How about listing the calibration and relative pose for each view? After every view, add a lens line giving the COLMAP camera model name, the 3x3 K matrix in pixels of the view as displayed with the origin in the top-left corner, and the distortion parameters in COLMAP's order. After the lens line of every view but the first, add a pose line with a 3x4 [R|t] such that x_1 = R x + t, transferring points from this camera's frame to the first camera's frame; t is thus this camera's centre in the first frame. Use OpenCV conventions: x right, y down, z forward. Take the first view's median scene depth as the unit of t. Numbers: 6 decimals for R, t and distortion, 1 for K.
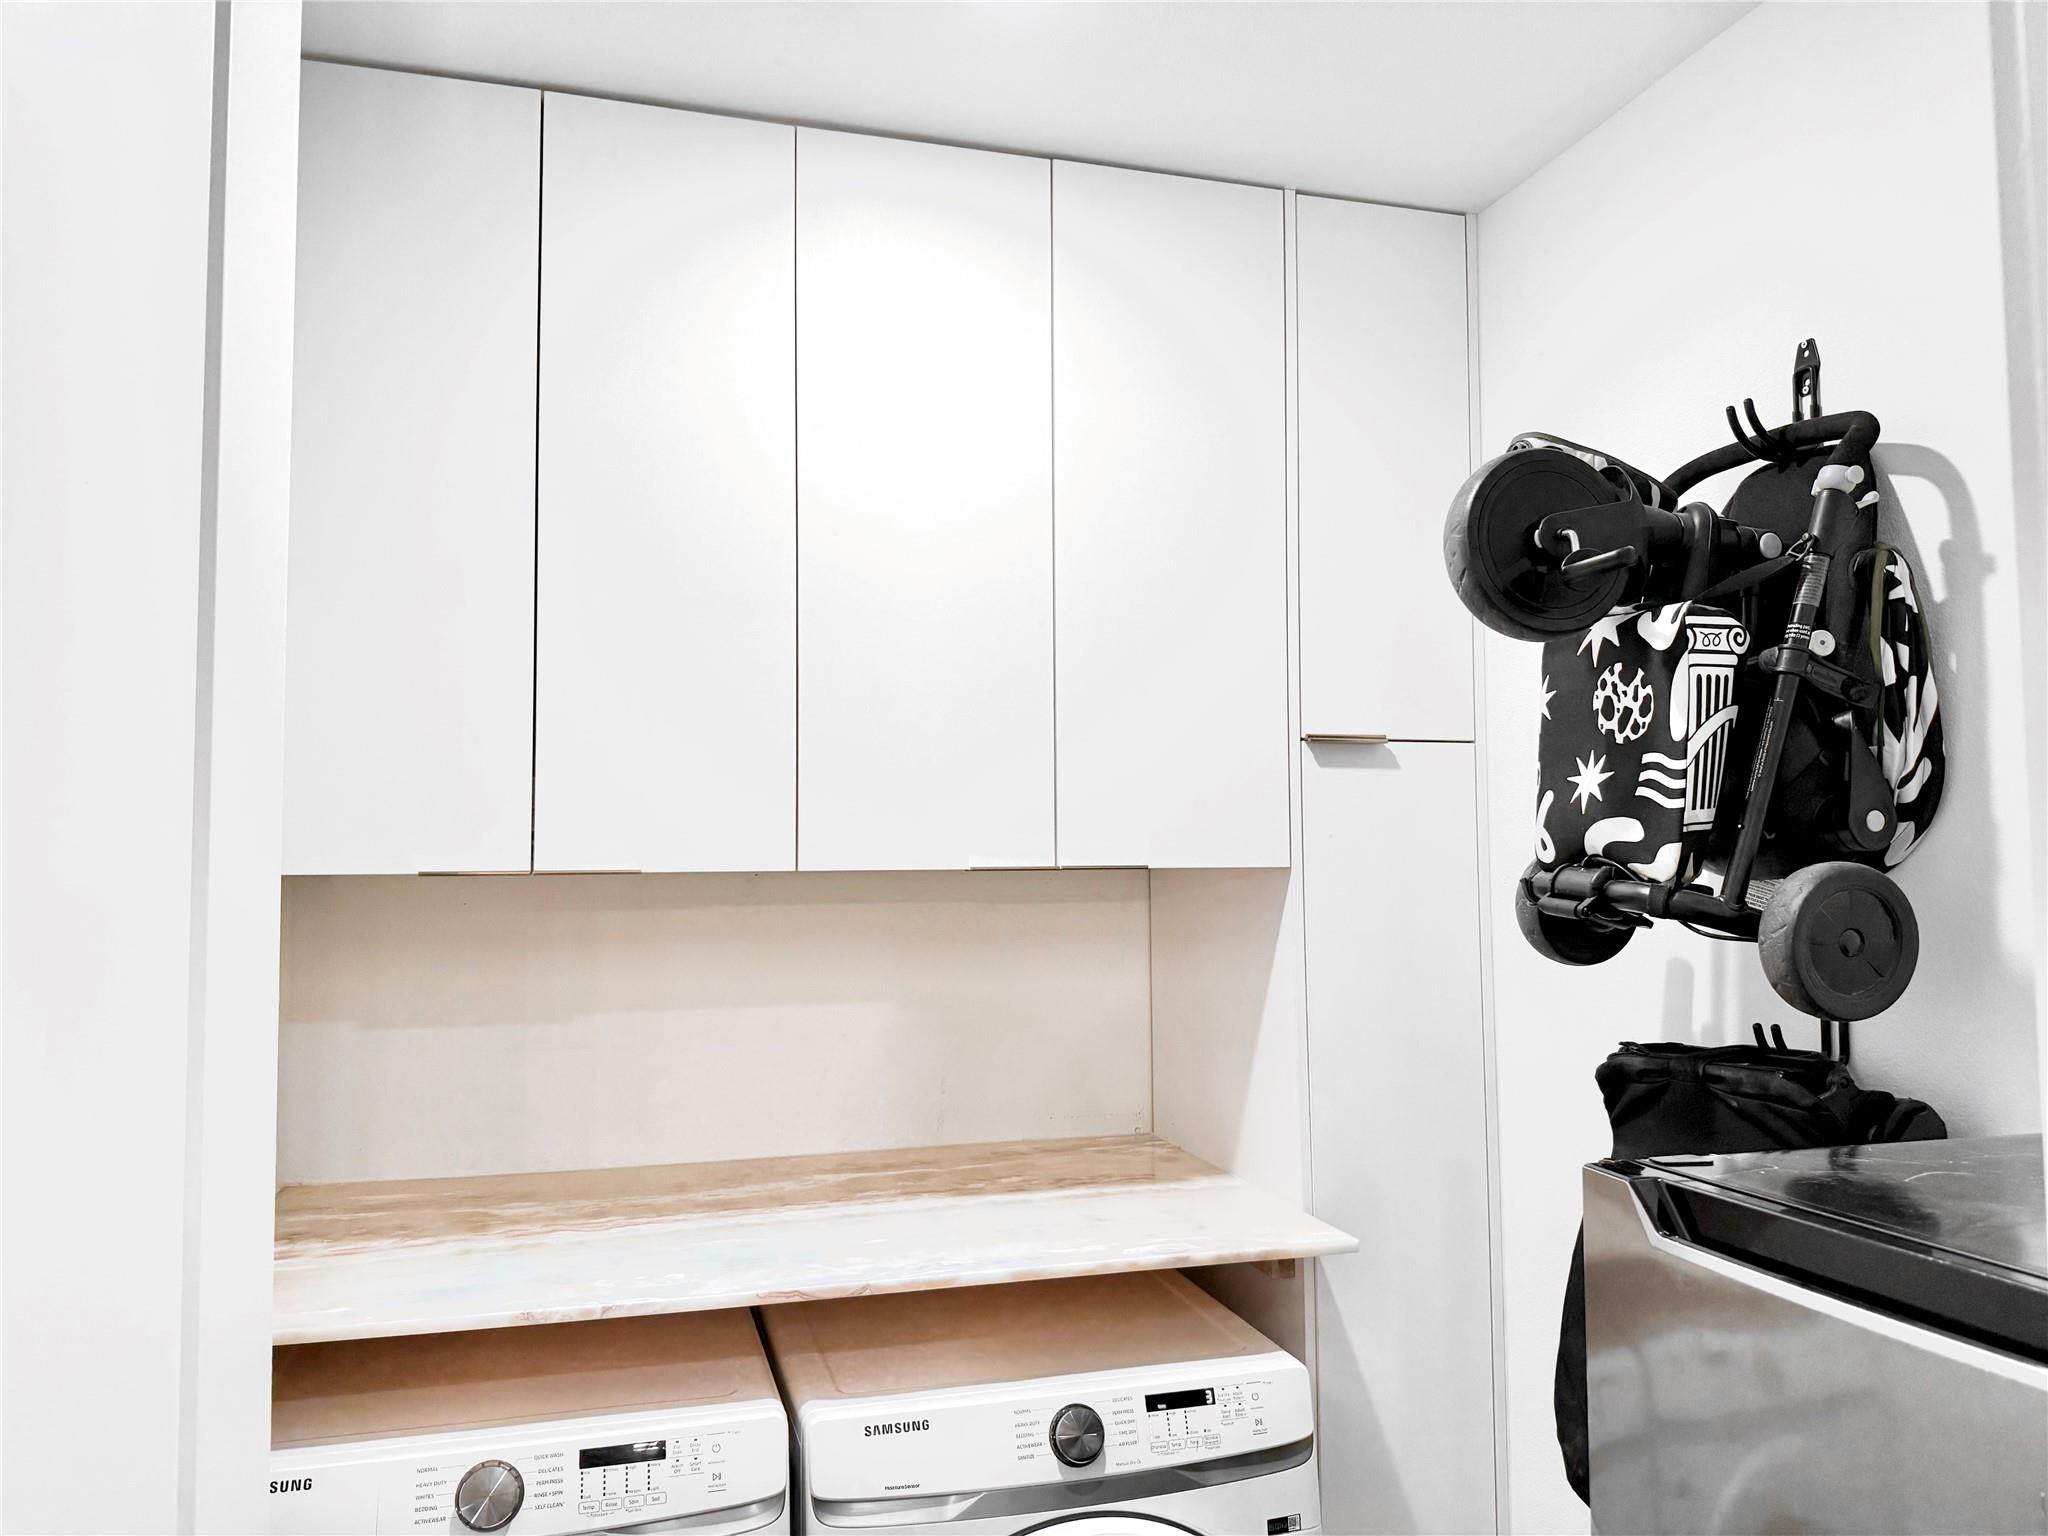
lens RADIAL K [[1435.0, 0, 1015.4], [0, 1435.0, 779.1], [0, 0, 1]] dist [0.000055, -0.012676]
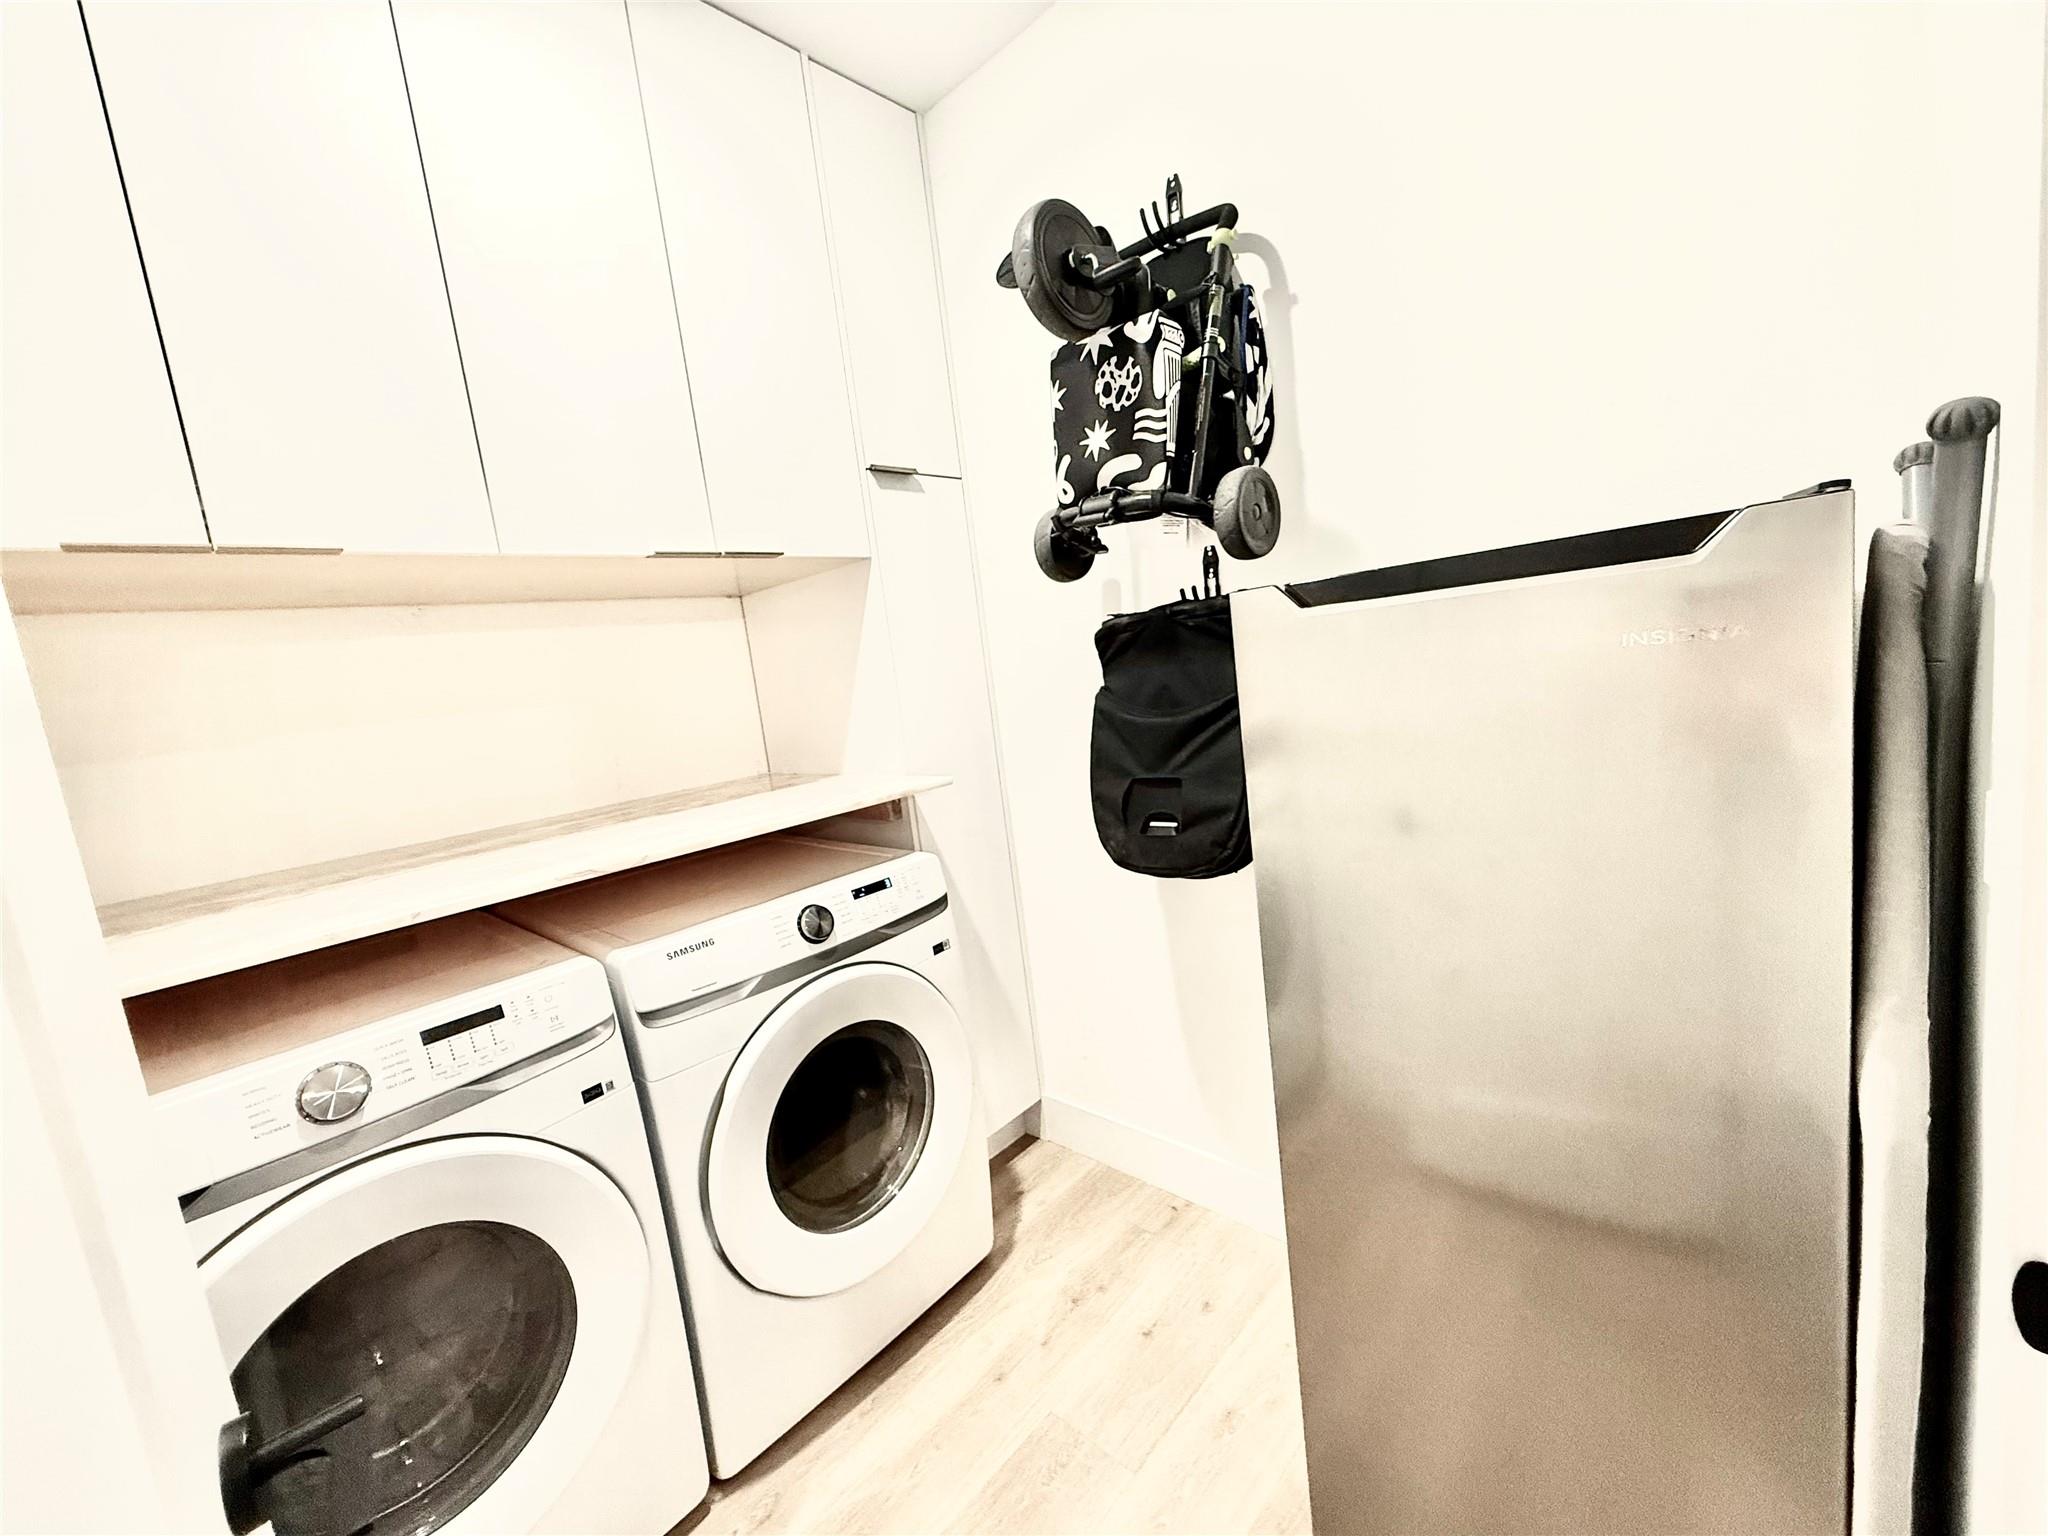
lens RADIAL K [[815.6, 0, 1019.1], [0, 815.6, 772.1], [0, 0, 1]] dist [0.001156, -0.000808]
pose [[0.849039, -0.166573, 0.501384, -0.186322], [0.083260, 0.979325, 0.184366, 0.180550], [-0.521729, -0.114789, 0.845354, 0.215779]]
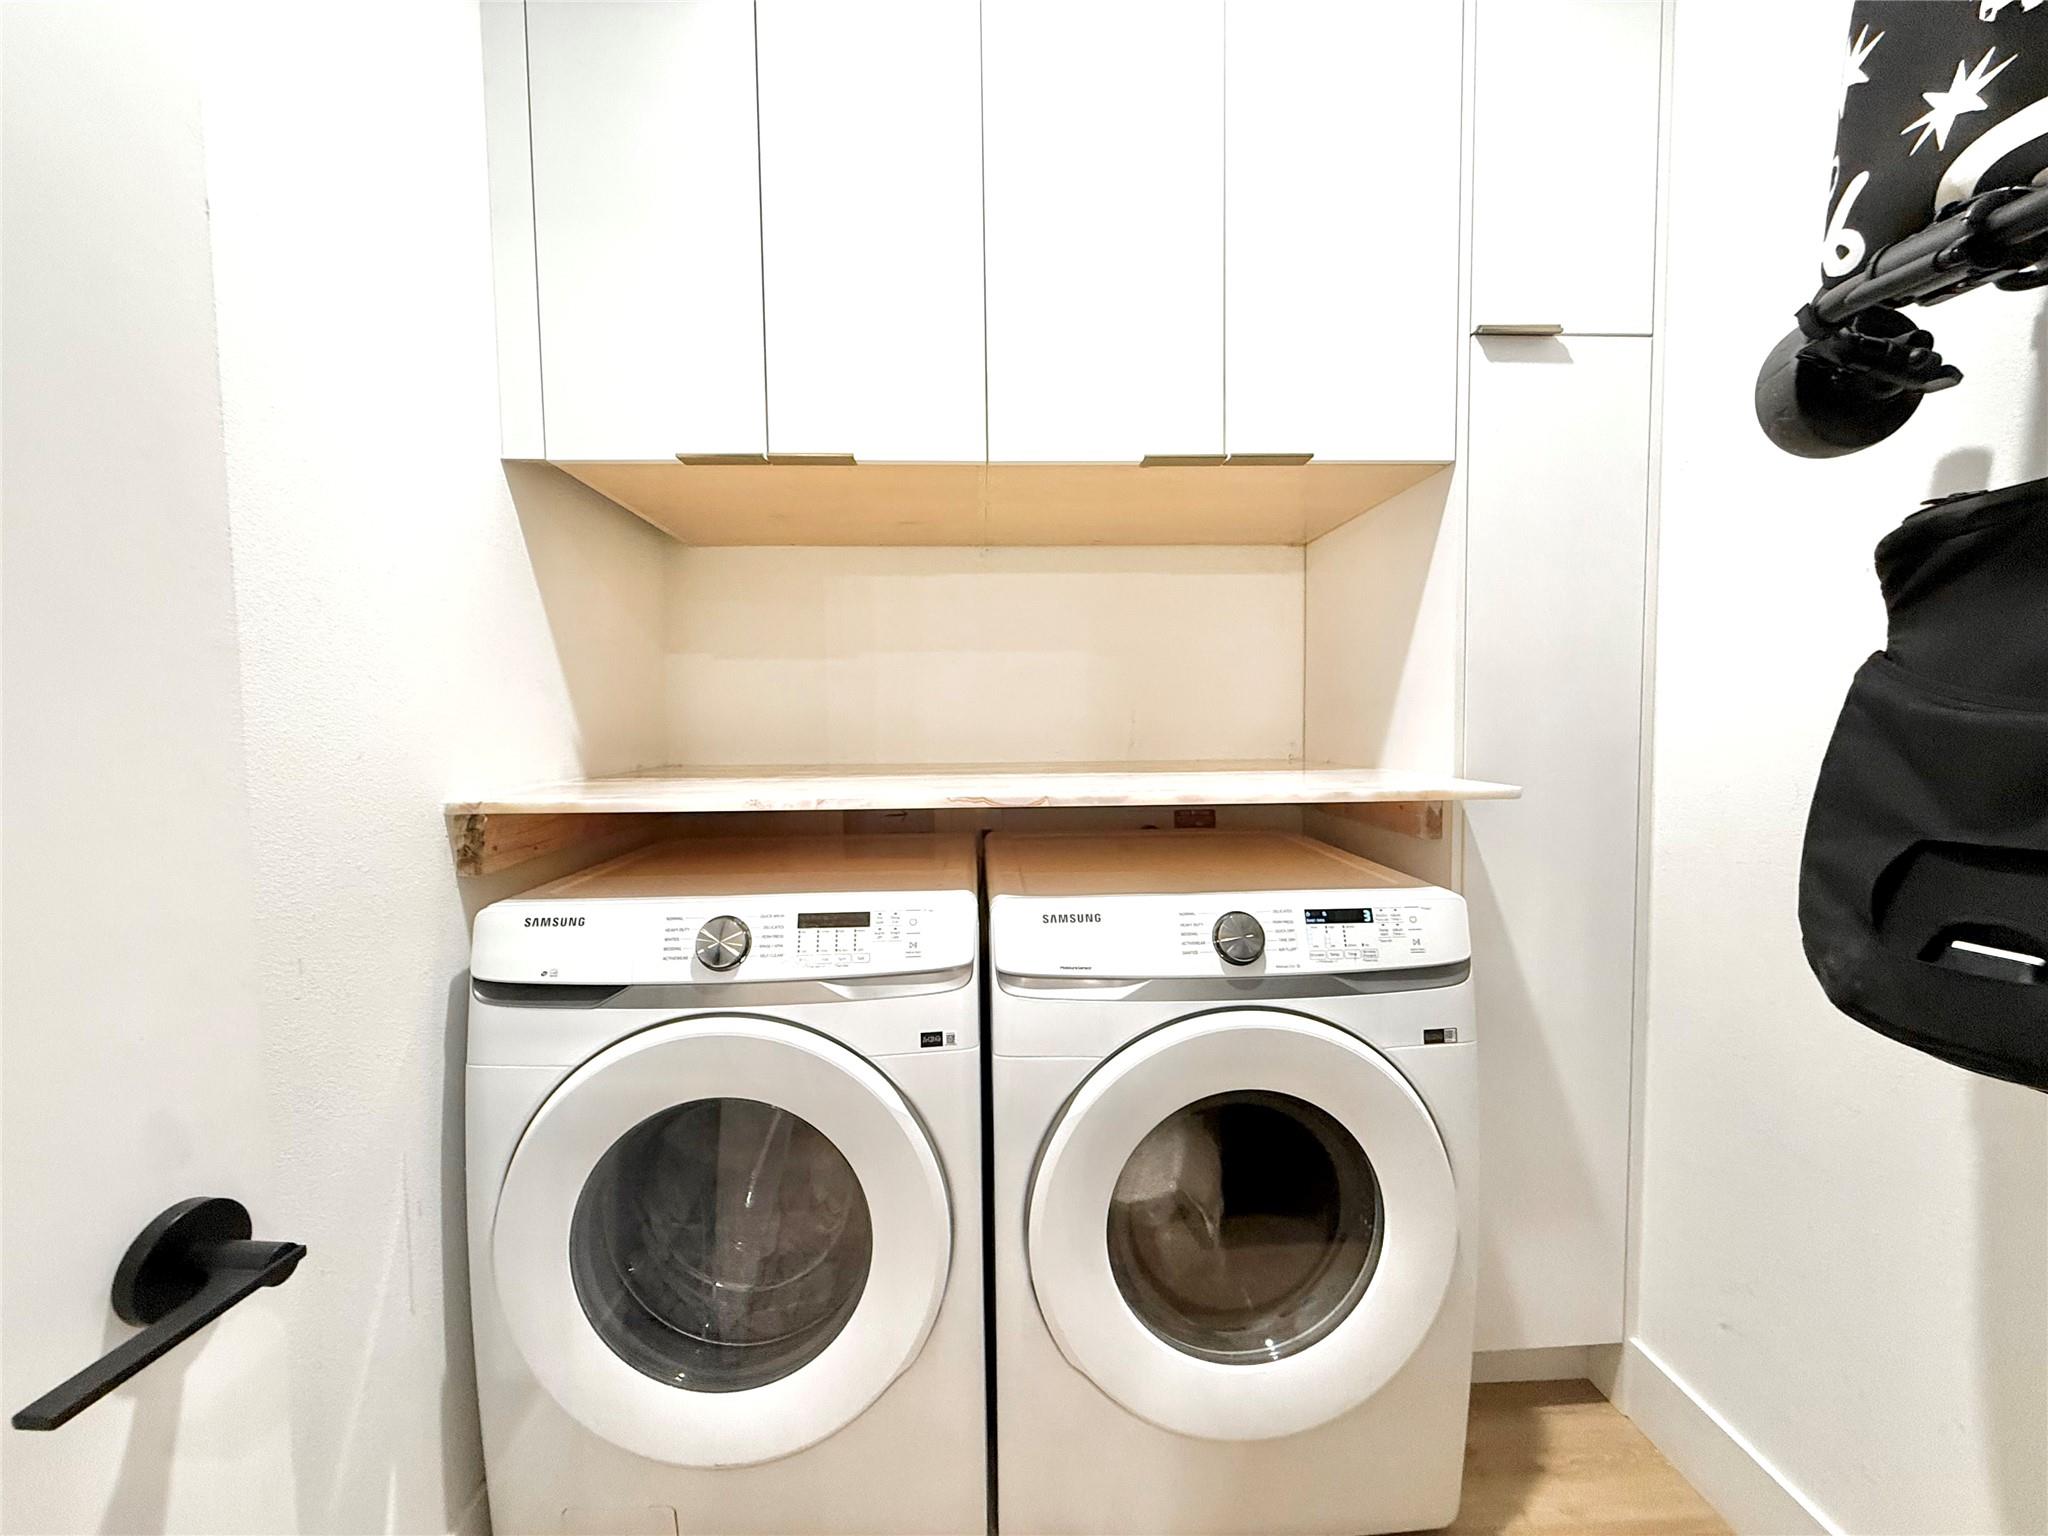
lens RADIAL K [[815.6, 0, 1010.4], [0, 815.6, 769.4], [0, 0, 1]] dist [0.001156, -0.000808]
pose [[0.971763, 0.006922, -0.235856, 0.021278], [0.022576, 0.992256, 0.122139, 0.269529], [0.234875, -0.124015, 0.964082, 0.406062]]
